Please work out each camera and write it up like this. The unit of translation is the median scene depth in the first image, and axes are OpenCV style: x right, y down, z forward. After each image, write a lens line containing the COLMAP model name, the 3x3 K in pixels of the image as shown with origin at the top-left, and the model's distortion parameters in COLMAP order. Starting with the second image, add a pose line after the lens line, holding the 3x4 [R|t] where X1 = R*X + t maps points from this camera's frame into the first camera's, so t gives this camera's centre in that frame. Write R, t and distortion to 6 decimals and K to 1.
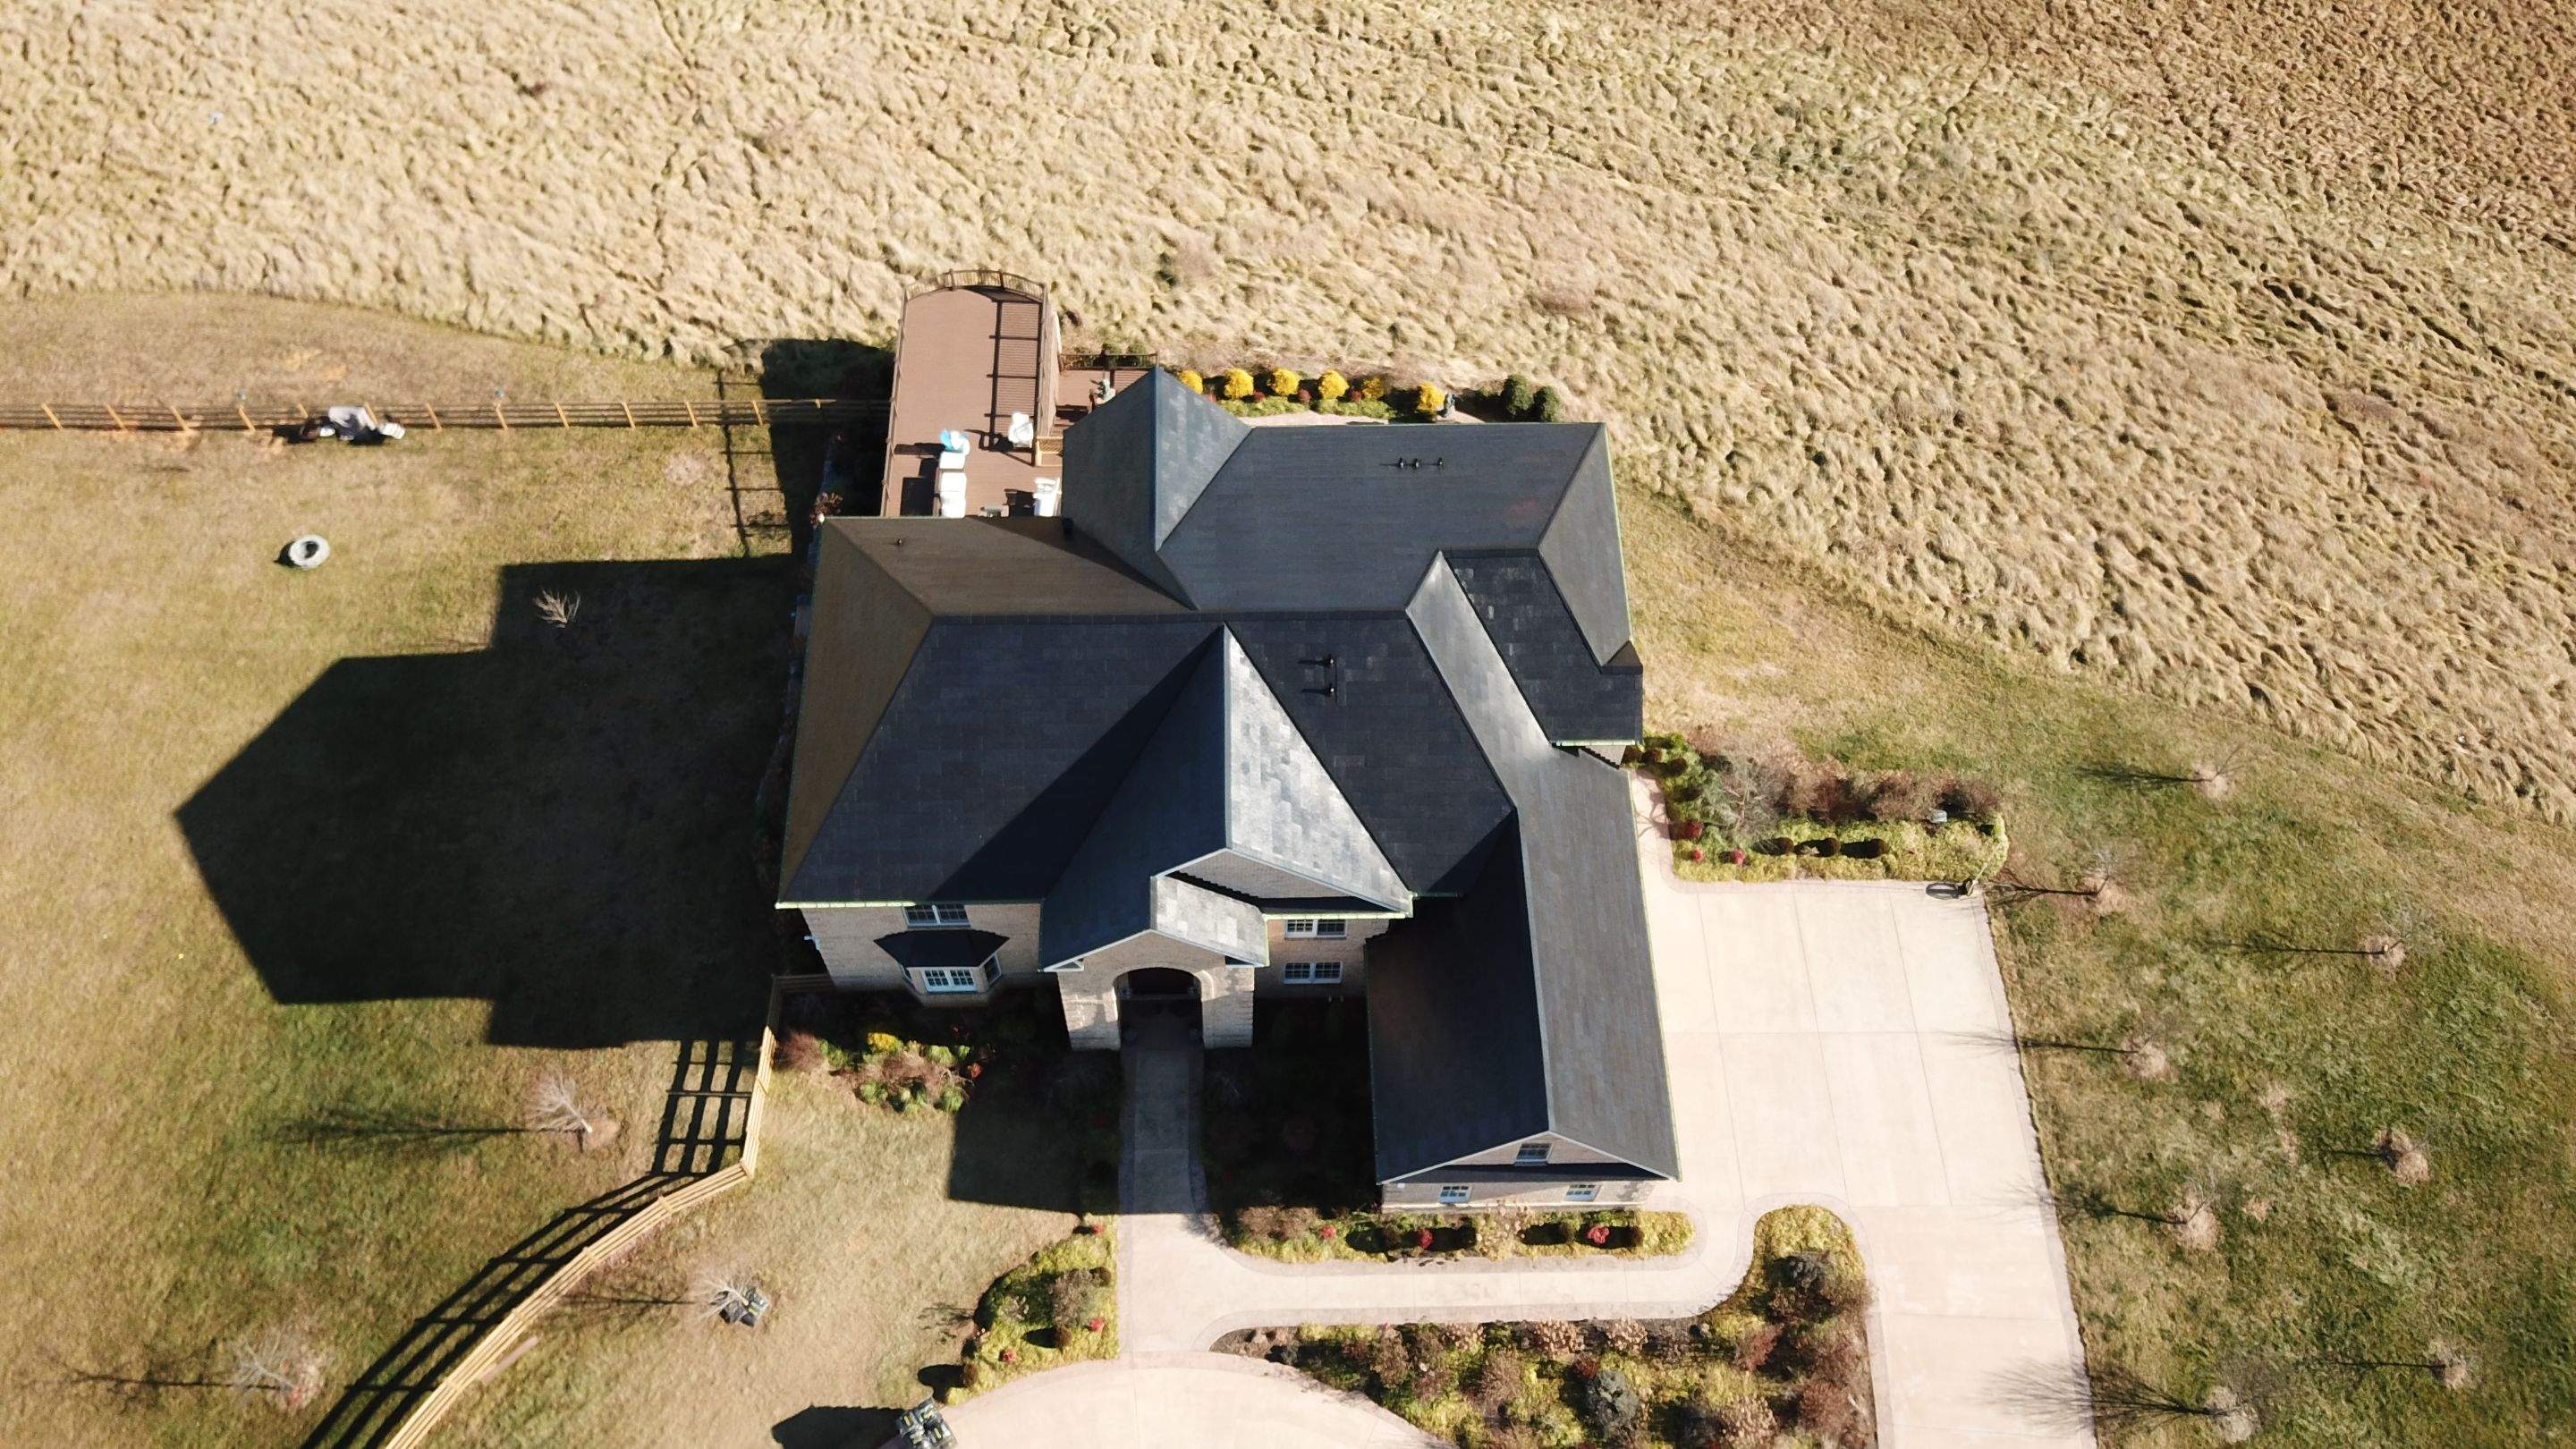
lens RADIAL K [[2005.1, 0, 1262.4], [0, 2005.1, 730.6], [0, 0, 1]] dist [0.002310, -0.002589]
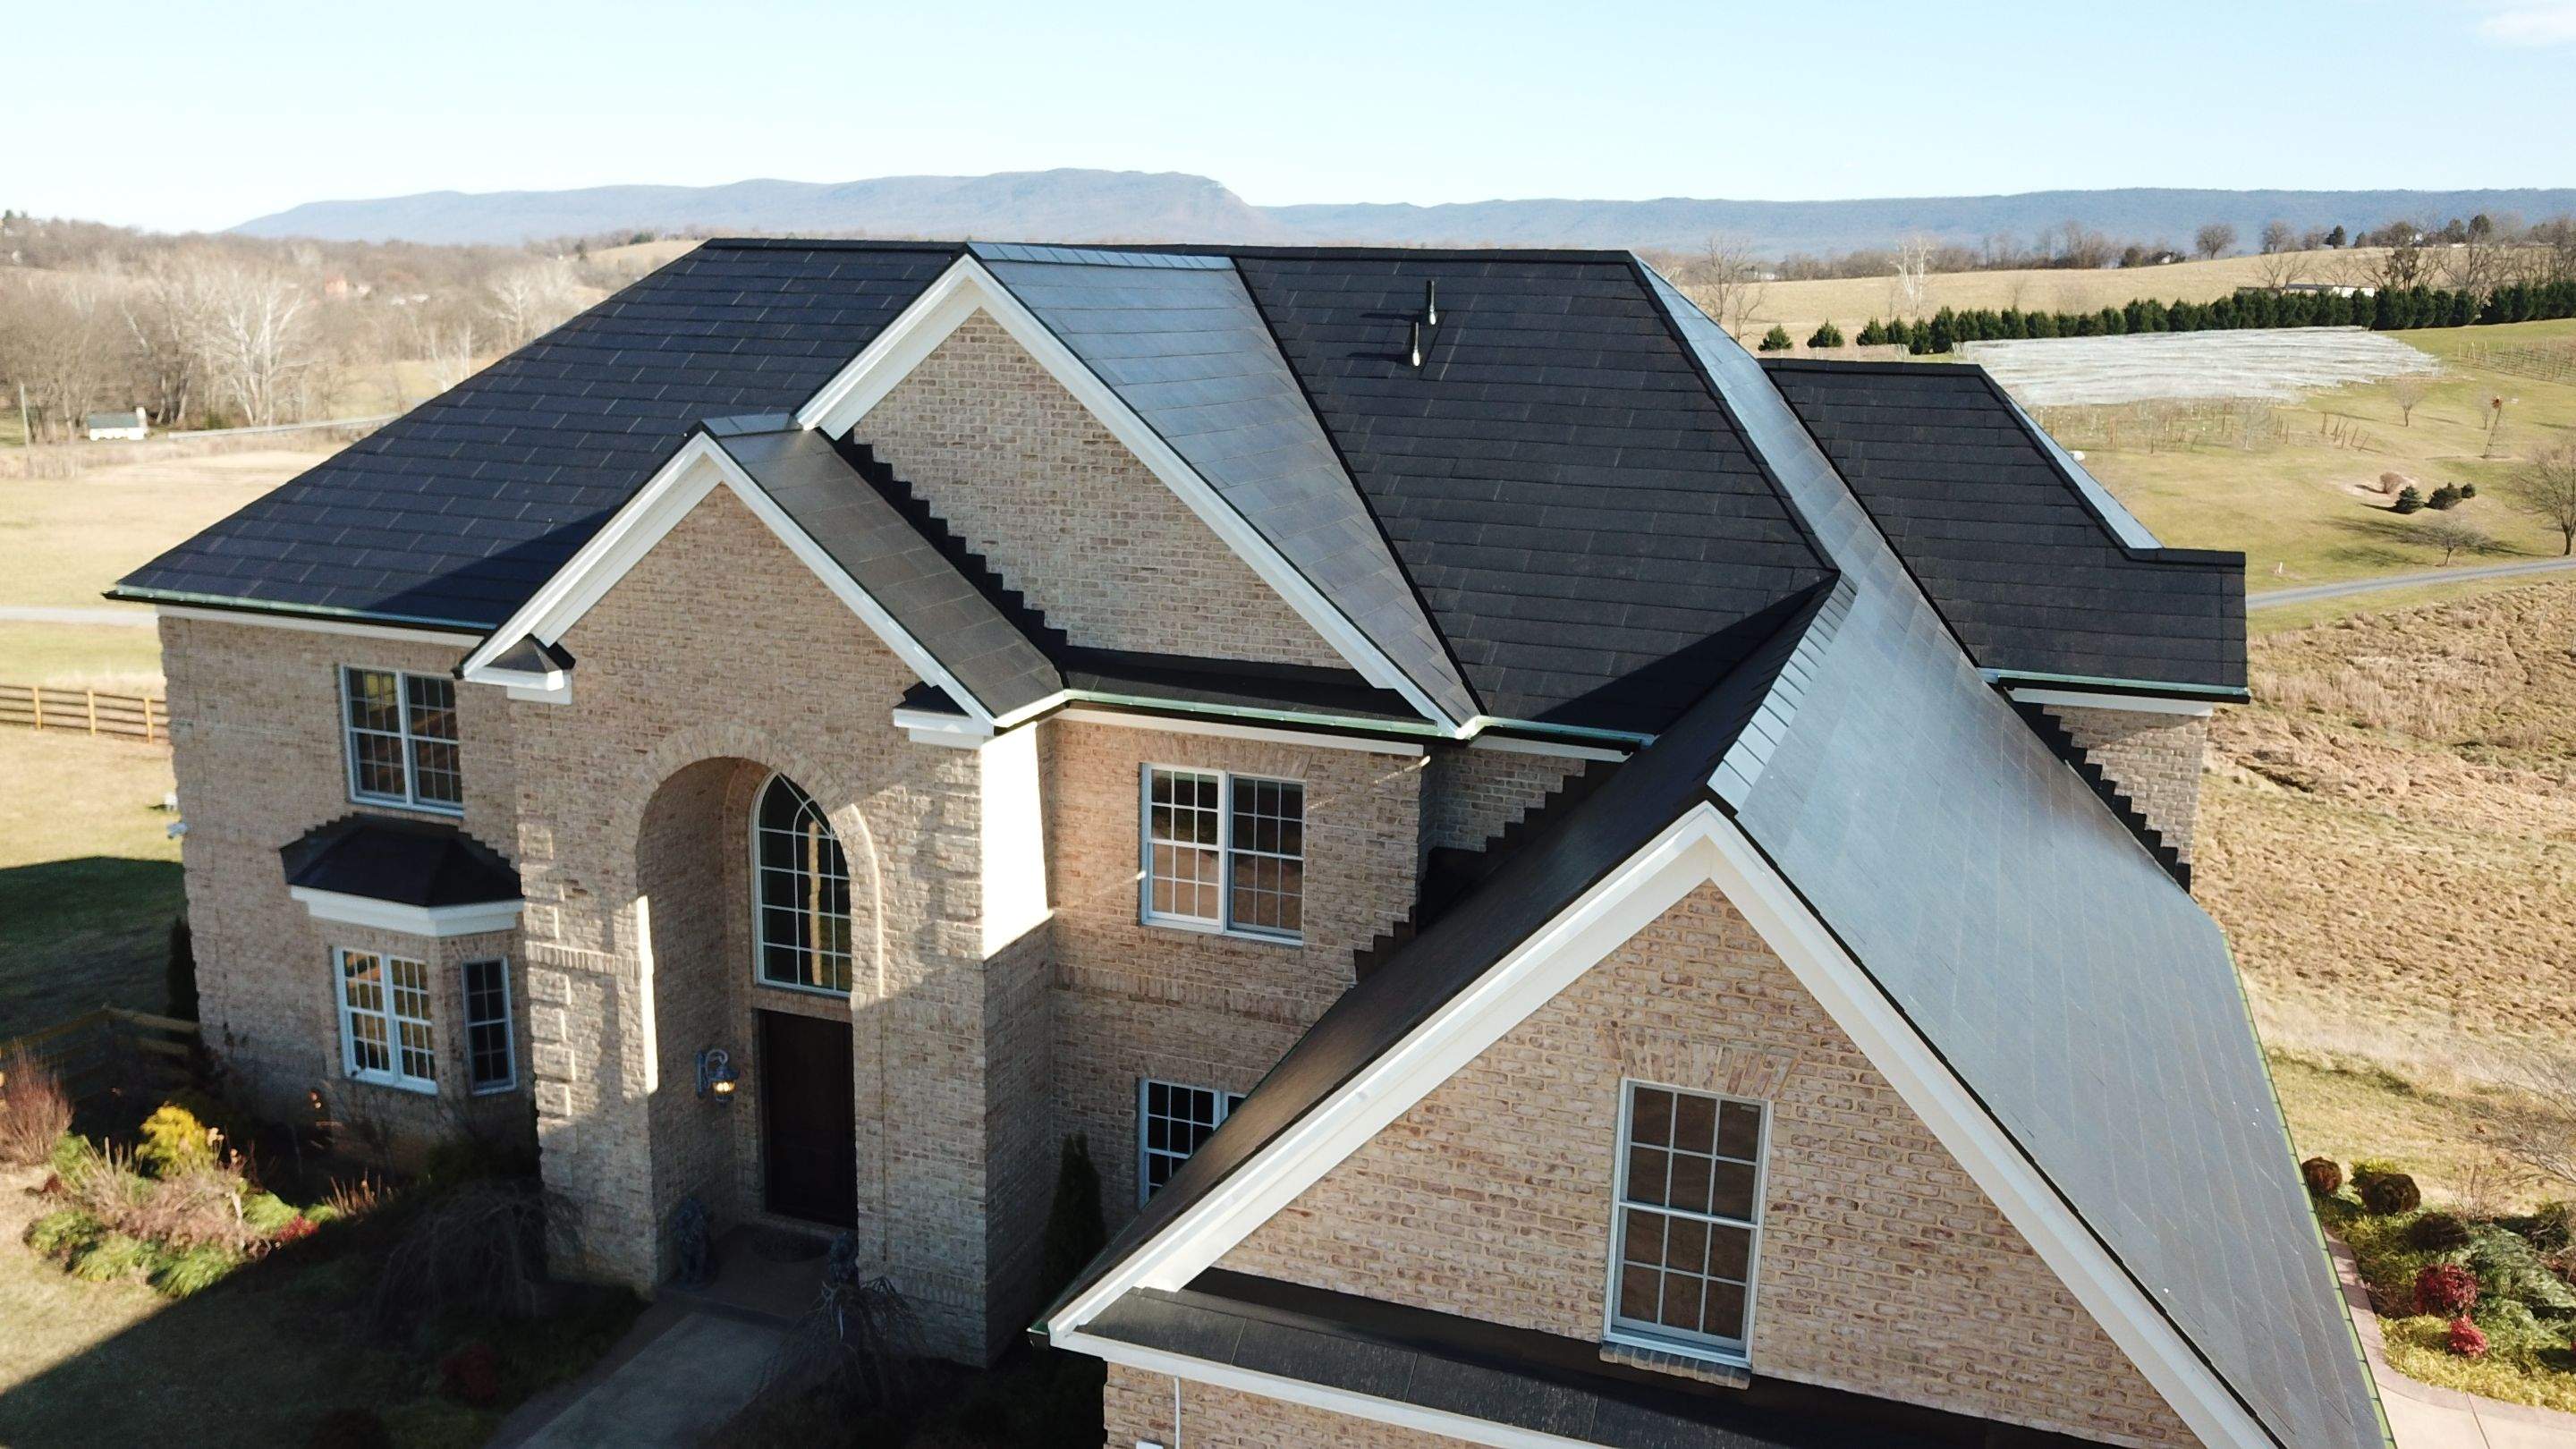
lens RADIAL K [[1988.0, 0, 1261.6], [0, 1988.0, 747.0], [0, 0, 1]] dist [-0.003963, 0.009486]
pose [[0.931603, 0.091229, -0.351844, 0.126154], [-0.319031, 0.669073, -0.671239, 0.258412], [0.174173, 0.737576, 0.652415, 0.618759]]
